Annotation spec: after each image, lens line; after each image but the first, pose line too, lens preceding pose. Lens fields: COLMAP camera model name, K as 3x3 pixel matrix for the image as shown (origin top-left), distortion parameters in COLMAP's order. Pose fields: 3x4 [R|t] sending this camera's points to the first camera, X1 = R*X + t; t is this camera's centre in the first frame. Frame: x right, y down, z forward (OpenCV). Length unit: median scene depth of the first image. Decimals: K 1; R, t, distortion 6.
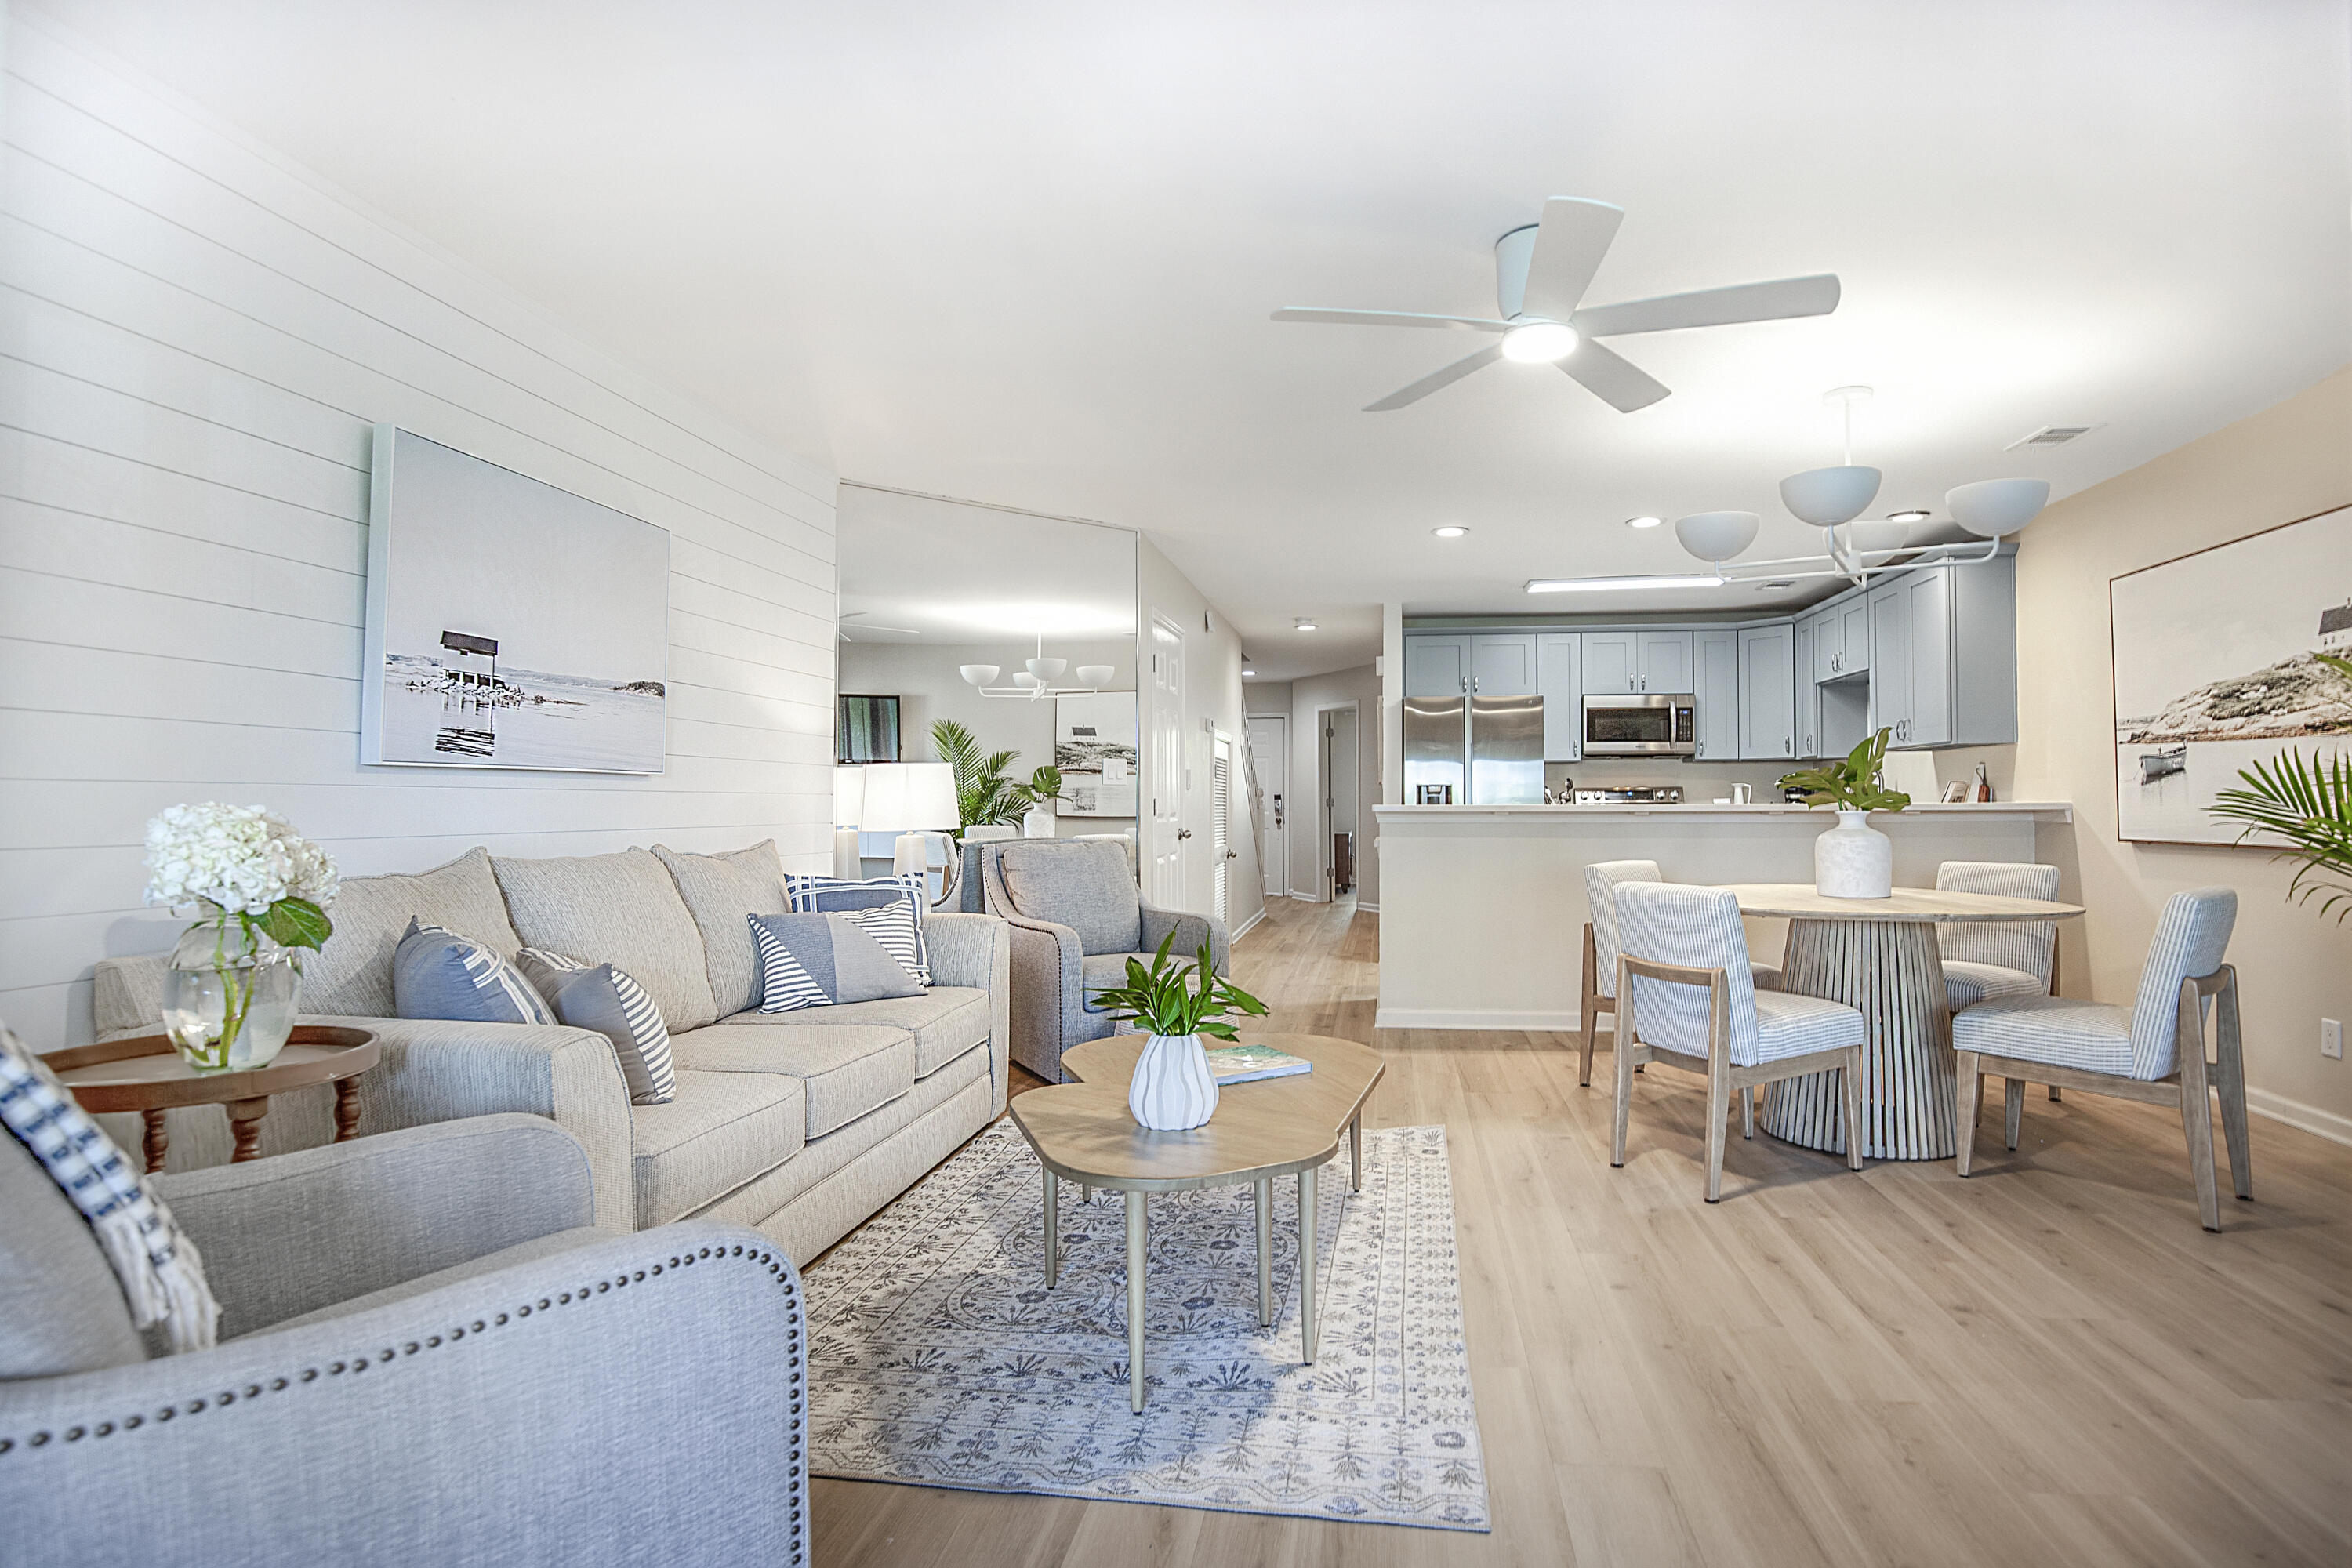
lens RADIAL K [[1121.1, 0, 1268.4], [0, 1121.1, 794.1], [0, 0, 1]] dist [-0.042421, 0.006248]
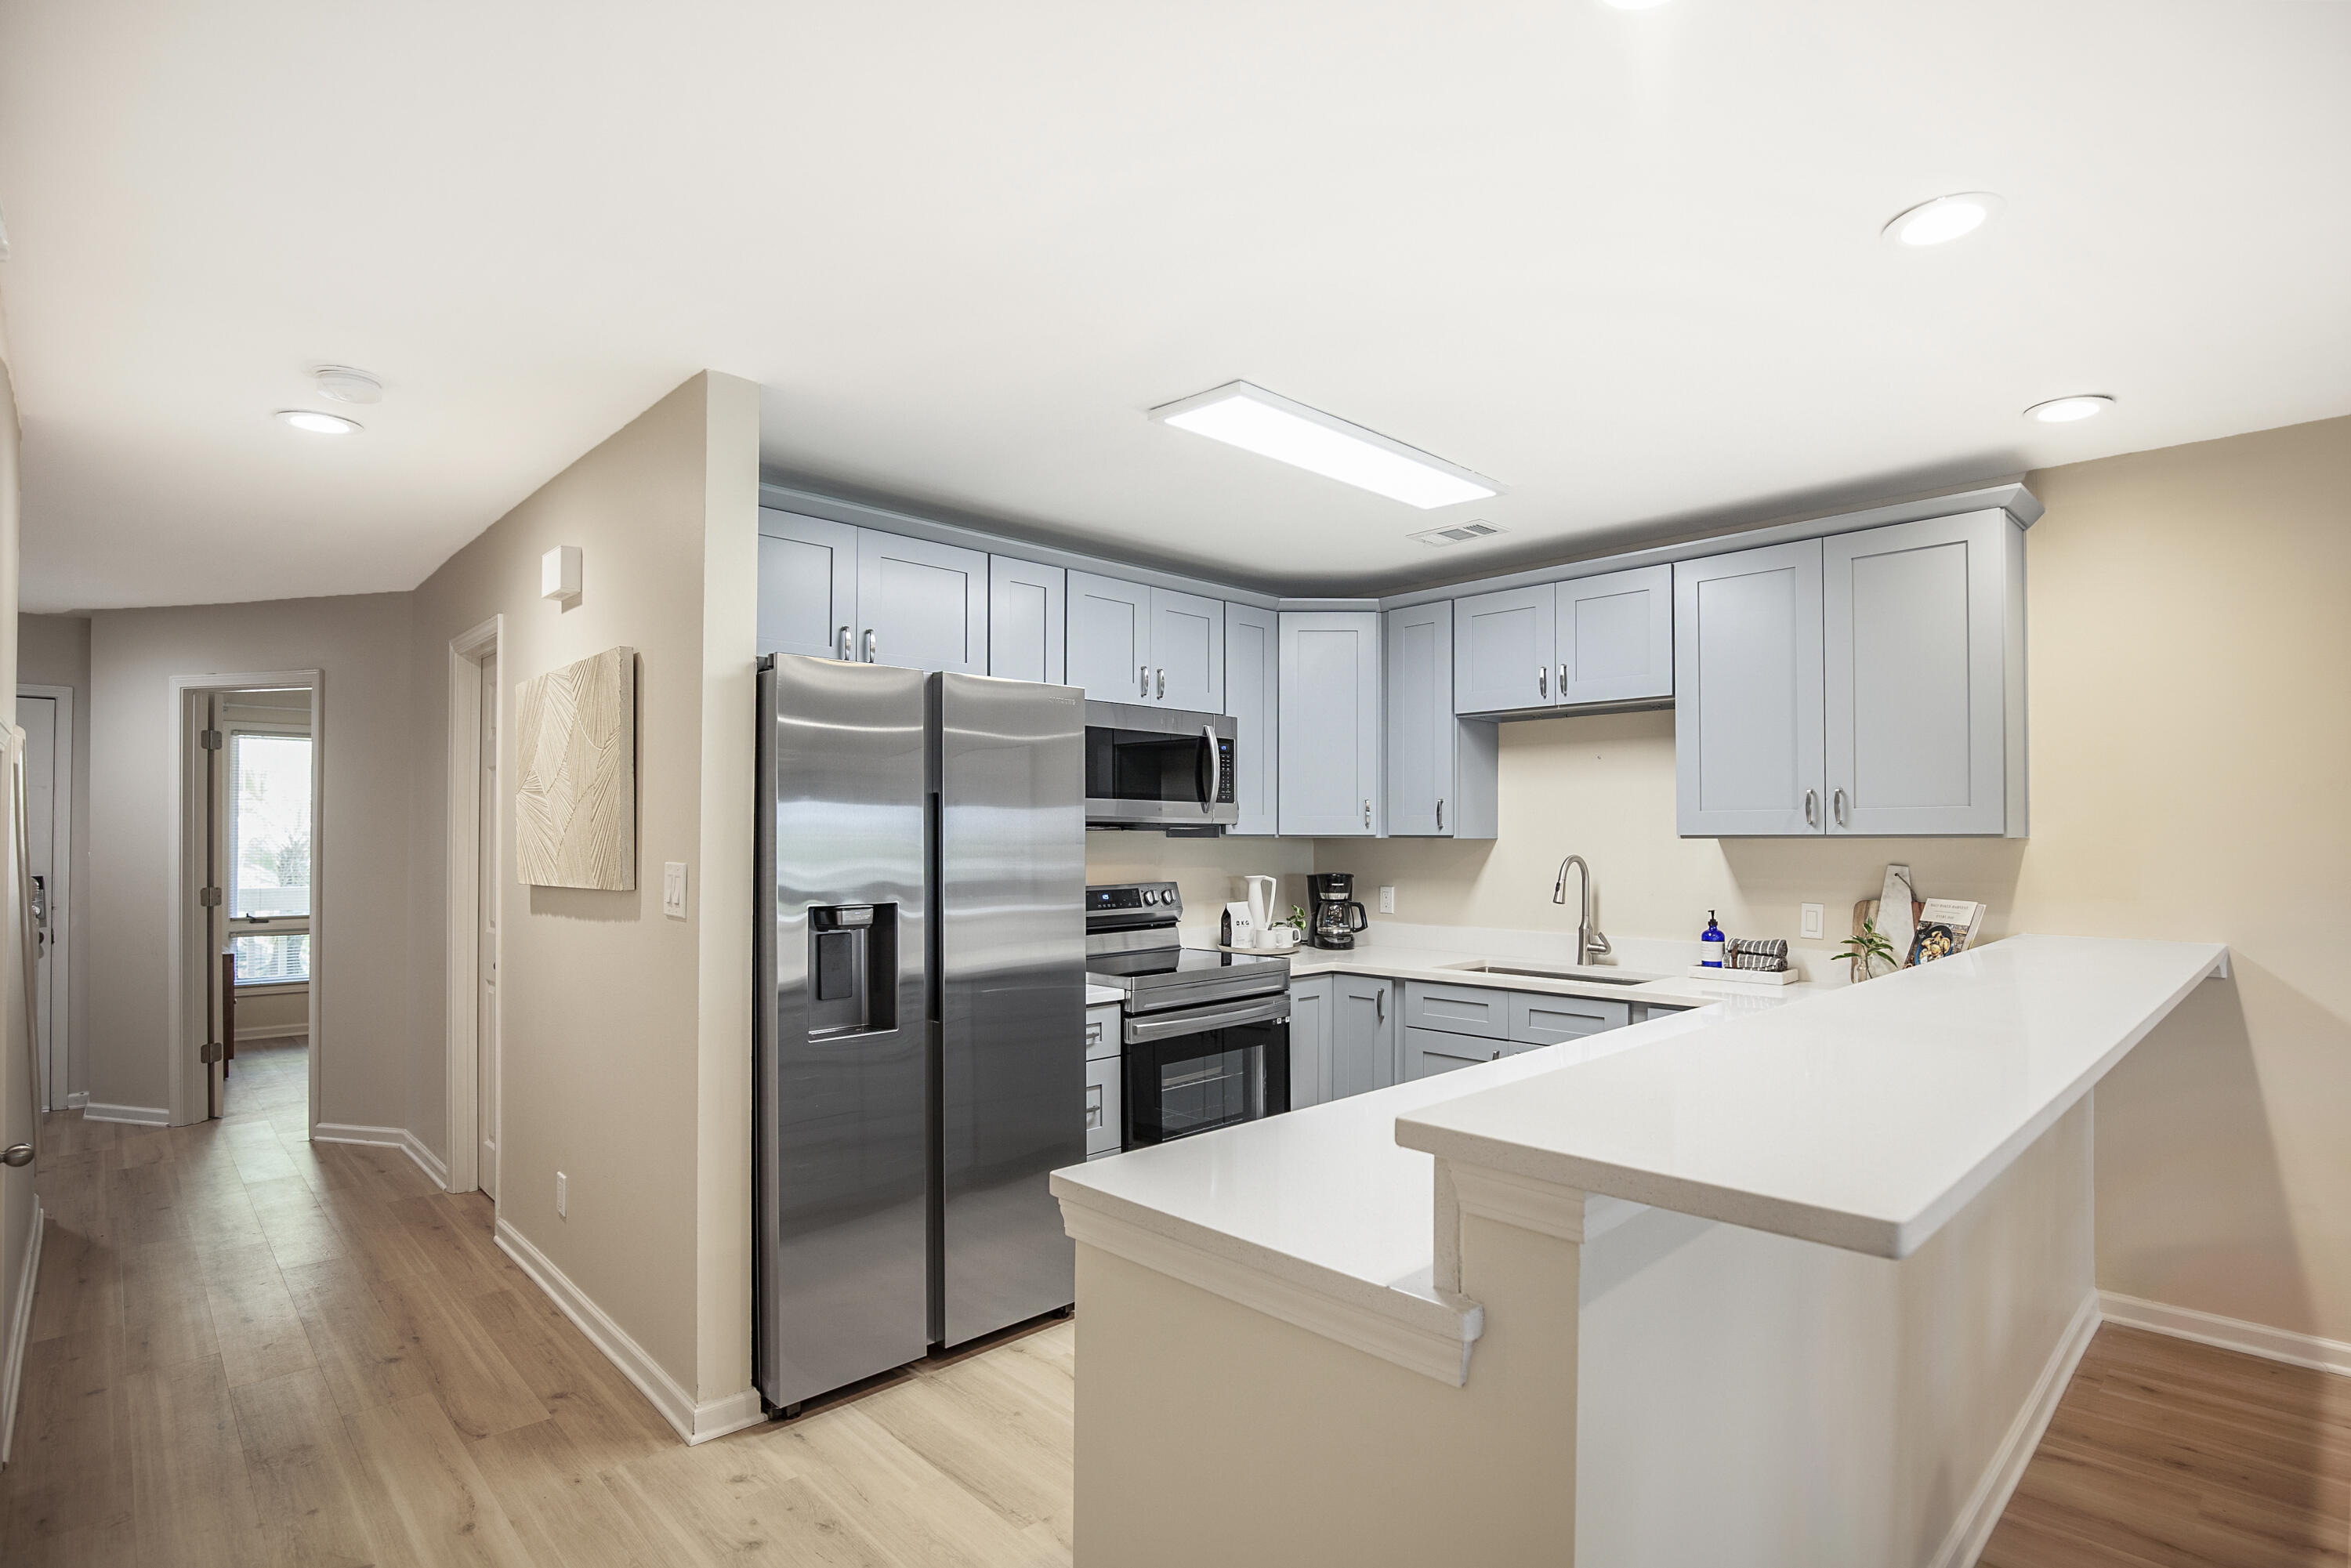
lens RADIAL K [[1199.5, 0, 1209.8], [0, 1199.5, 834.7], [0, 0, 1]] dist [-0.029809, 0.001465]
pose [[0.644504, 0.005783, 0.764579, -0.108586], [-0.006402, 0.999977, -0.002167, -0.044994], [-0.764574, -0.003498, 0.644526, 0.941436]]
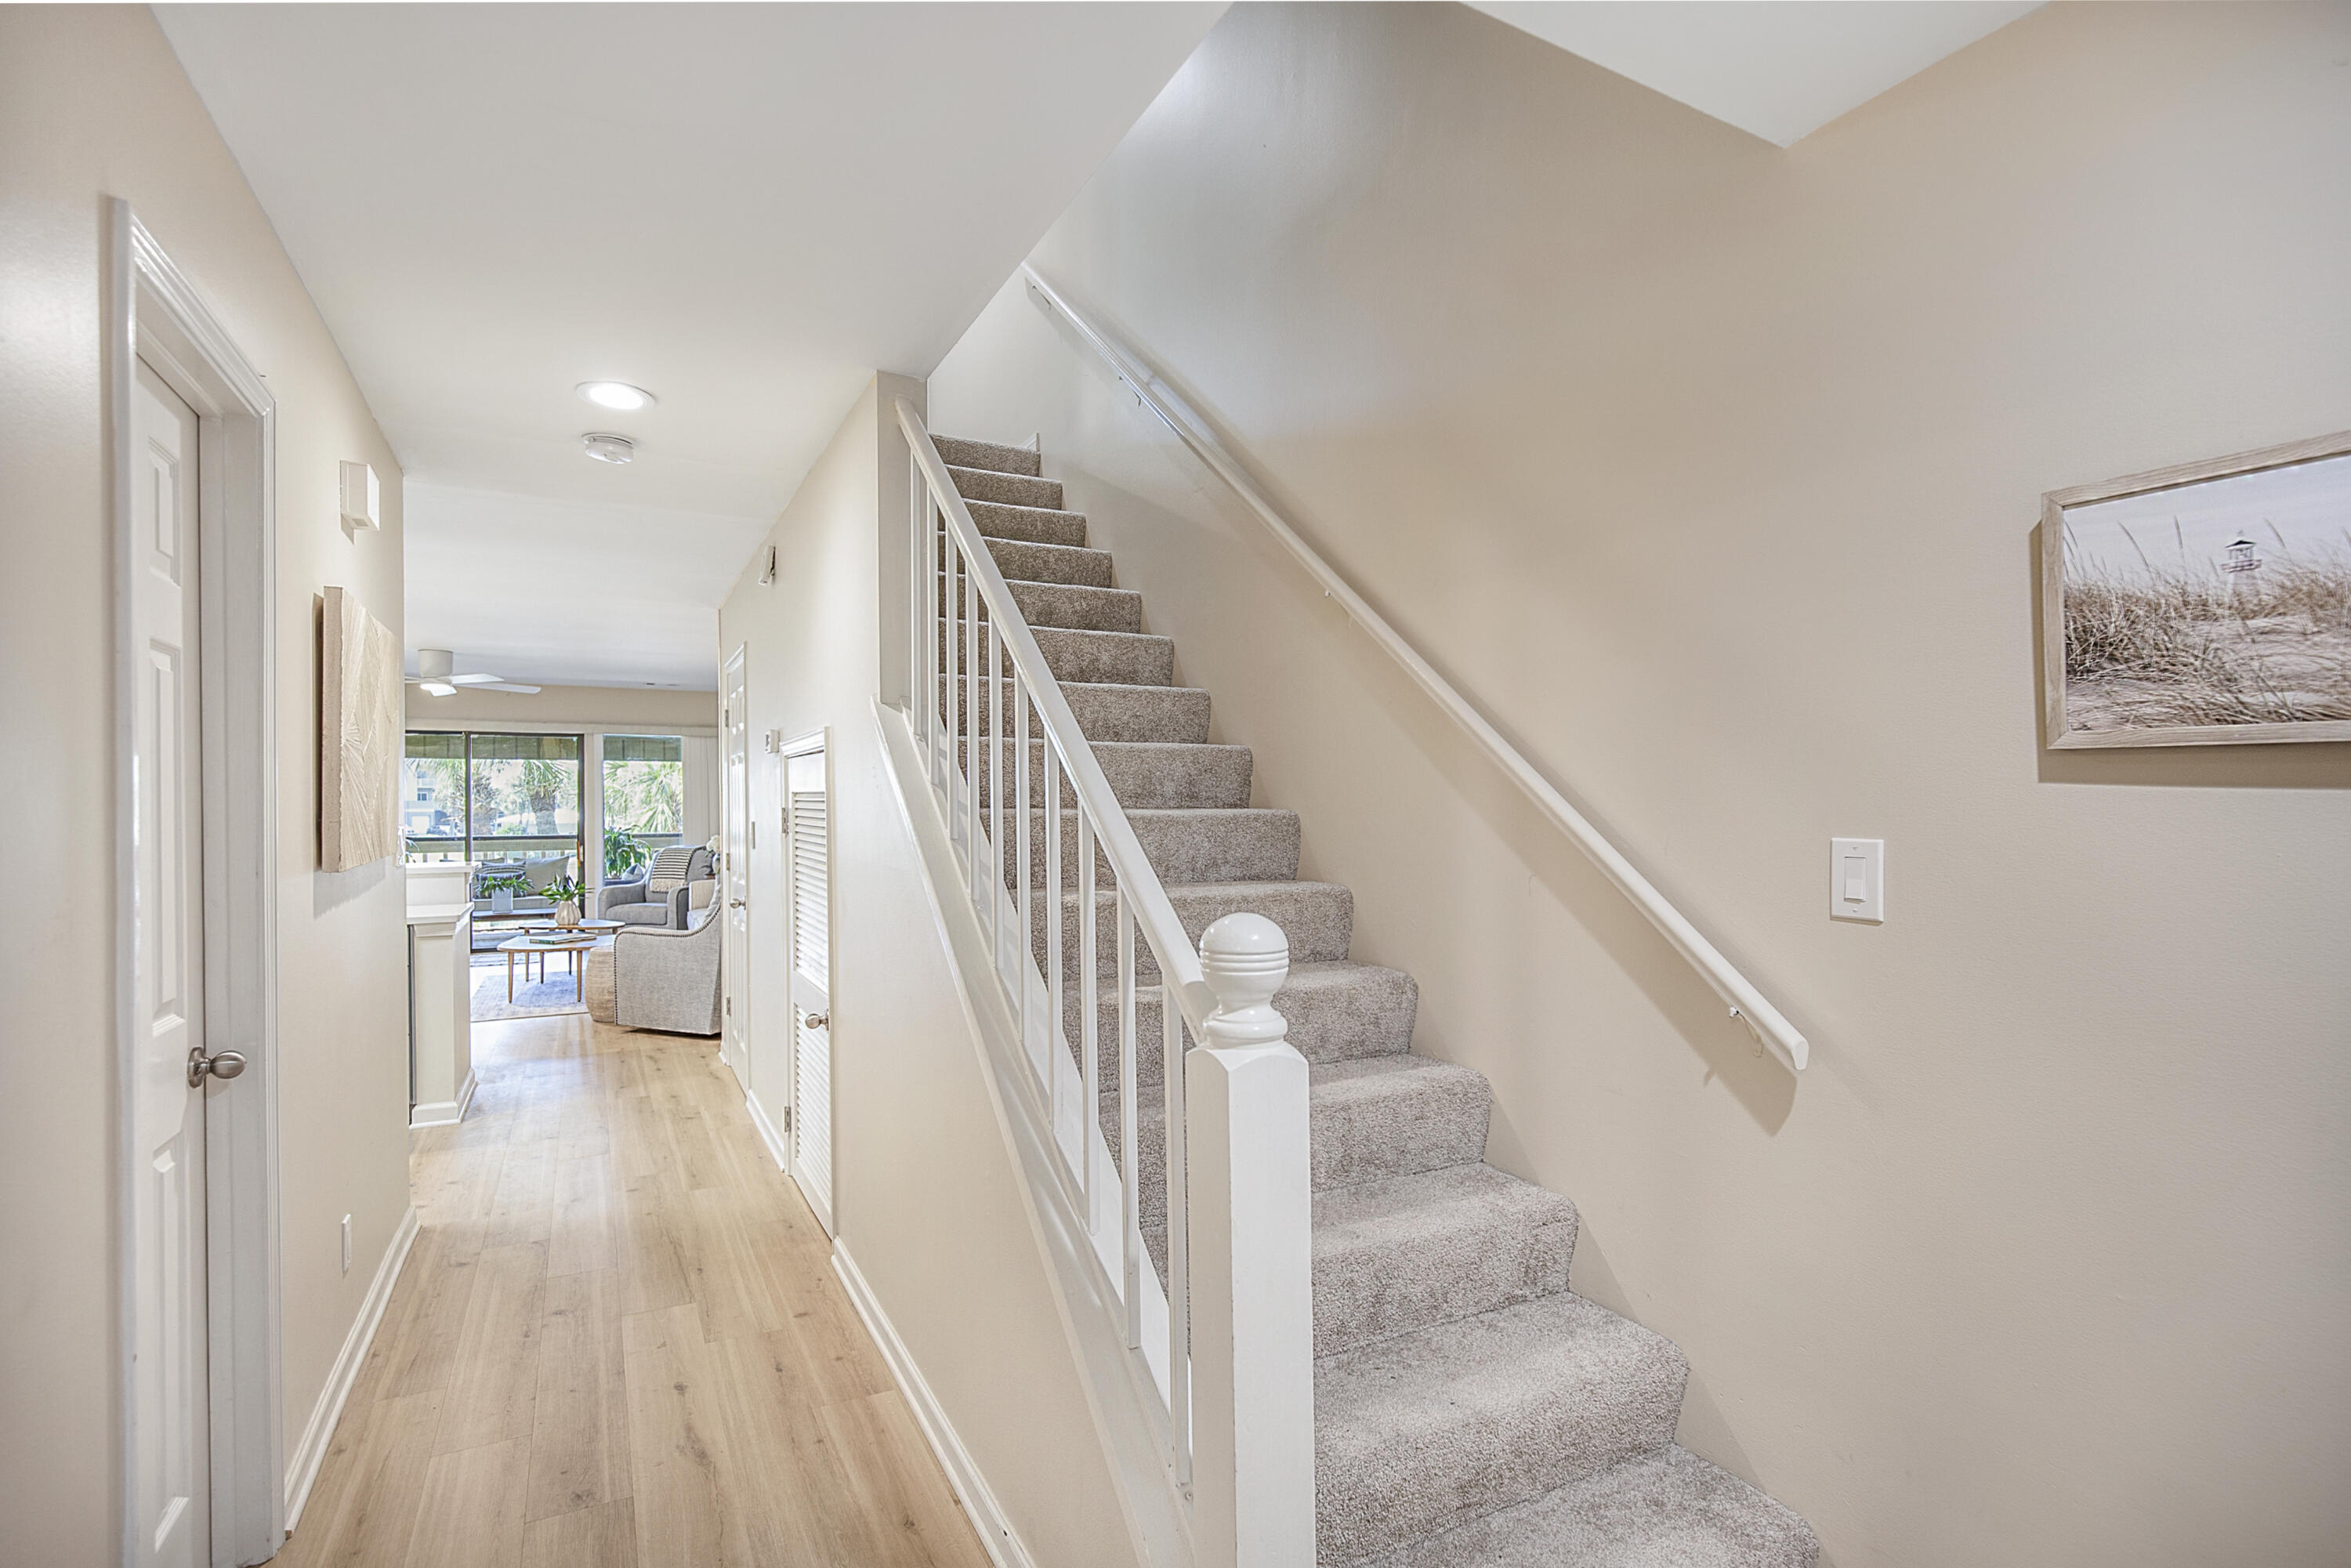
lens RADIAL K [[1120.6, 0, 1175.1], [0, 1120.6, 800.5], [0, 0, 1]] dist [-0.042421, 0.006248]
pose [[-0.828513, 0.008901, -0.559899, 0.133114], [0.012535, 0.999918, -0.002653, -0.038252], [0.559830, -0.009216, -0.828556, 2.294212]]
